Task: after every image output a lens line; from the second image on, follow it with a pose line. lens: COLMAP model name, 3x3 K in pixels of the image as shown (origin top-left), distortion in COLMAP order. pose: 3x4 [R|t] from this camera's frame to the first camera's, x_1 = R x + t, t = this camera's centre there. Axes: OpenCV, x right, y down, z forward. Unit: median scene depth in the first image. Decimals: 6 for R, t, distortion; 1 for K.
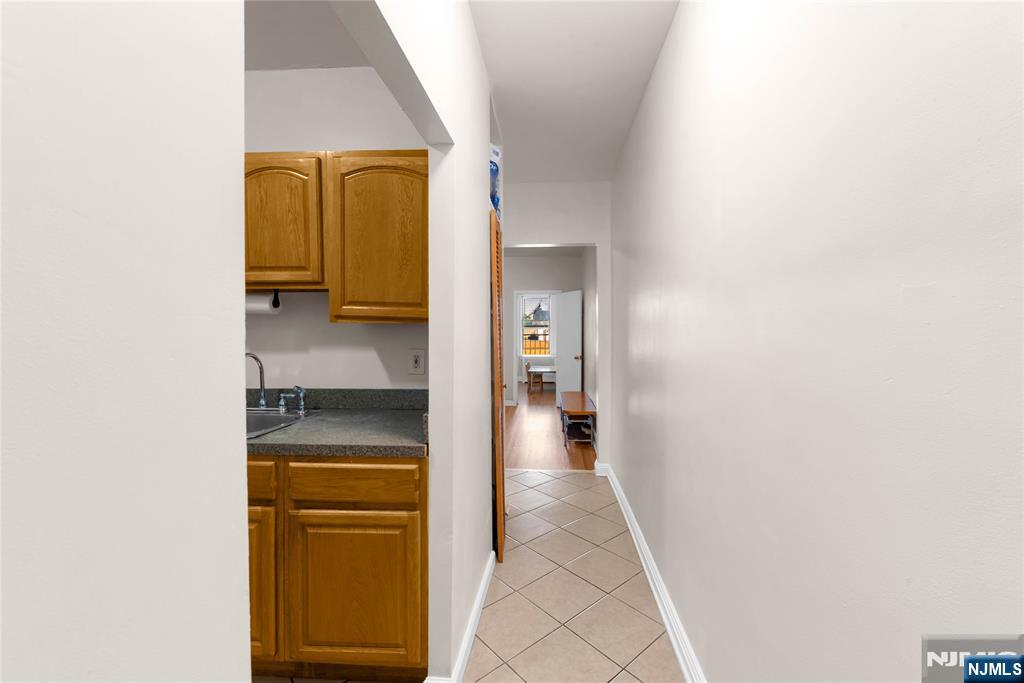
lens RADIAL K [[406.2, 0, 508.5], [0, 406.2, 341.9], [0, 0, 1]] dist [-0.009516, -0.000252]
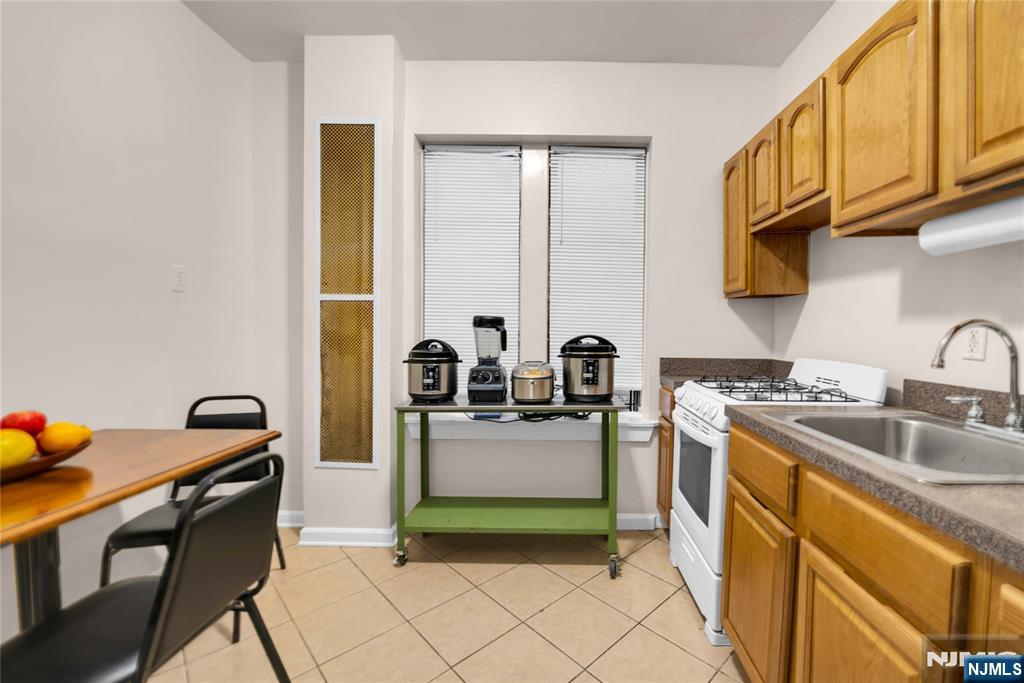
lens RADIAL K [[406.2, 0, 532.4], [0, 406.2, 339.6], [0, 0, 1]] dist [-0.009516, -0.000252]
pose [[0.029607, 0.028169, -0.999165, -0.154058], [-0.022784, 0.999362, 0.027500, 0.056637], [0.999302, 0.021951, 0.030230, 0.438205]]
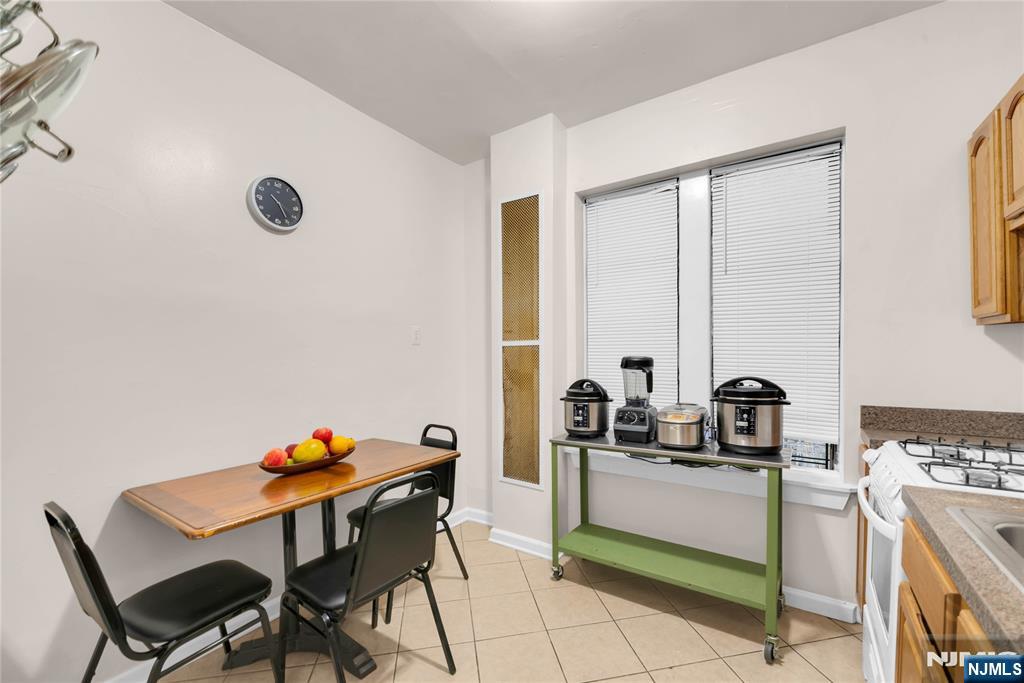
lens RADIAL K [[406.2, 0, 546.8], [0, 406.2, 354.3], [0, 0, 1]] dist [-0.009516, -0.000252]
pose [[-0.506775, 0.026415, -0.861674, -0.173699], [0.004349, 0.999596, 0.028085, -0.022291], [0.862067, 0.010485, -0.506685, 0.731295]]
